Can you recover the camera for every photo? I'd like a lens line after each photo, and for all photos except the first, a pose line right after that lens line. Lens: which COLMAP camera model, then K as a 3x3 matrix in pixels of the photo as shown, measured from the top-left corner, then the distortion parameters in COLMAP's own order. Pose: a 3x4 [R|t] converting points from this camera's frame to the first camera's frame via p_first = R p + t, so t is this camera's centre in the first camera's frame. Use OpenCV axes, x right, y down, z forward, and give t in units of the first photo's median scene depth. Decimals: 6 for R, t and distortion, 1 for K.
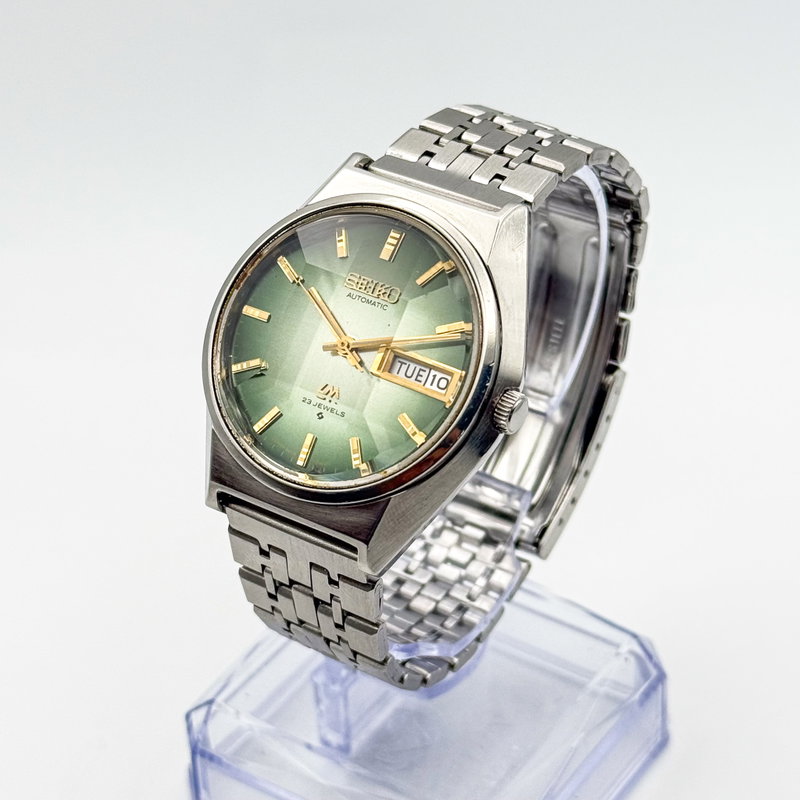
lens RADIAL K [[2118.2, 0, 400.0], [0, 2118.2, 400.0], [0, 0, 1]] dist [0.363743, -1.403064]
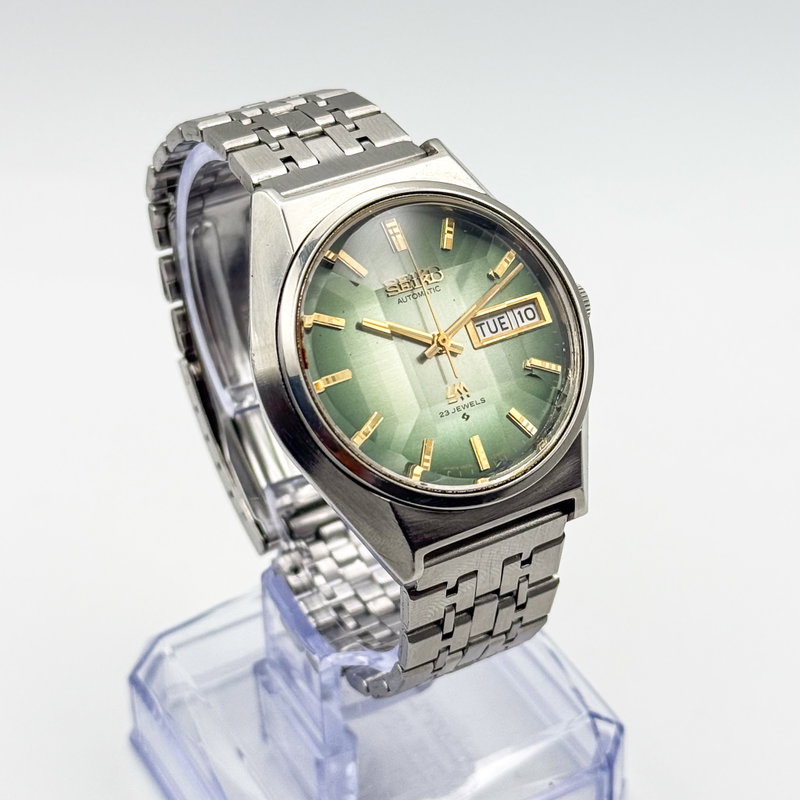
lens RADIAL K [[2118.2, 0, 400.0], [0, 2118.2, 400.0], [0, 0, 1]] dist [0.363743, -1.403064]
pose [[0.476865, -0.533475, 0.698573, -0.671749], [0.532683, 0.807583, 0.253098, -0.240436], [-0.699177, 0.251424, 0.669281, 0.364512]]
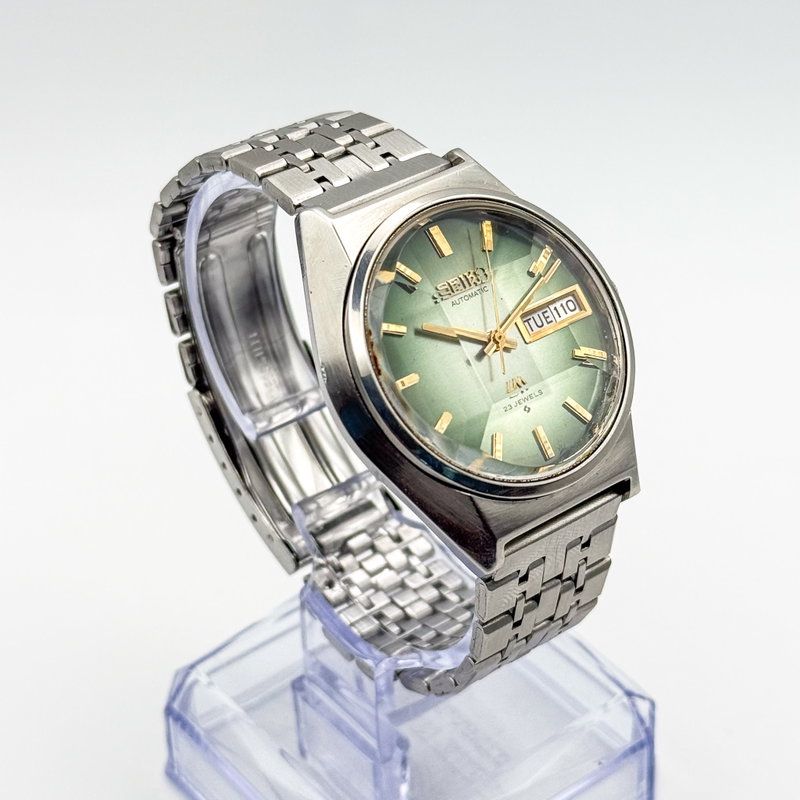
lens RADIAL K [[2118.2, 0, 400.0], [0, 2118.2, 400.0], [0, 0, 1]] dist [0.363743, -1.403064]
pose [[0.341408, -0.554965, 0.758587, -0.760492], [0.576858, 0.760918, 0.297051, -0.305233], [-0.742075, 0.336182, 0.579919, 0.446498]]
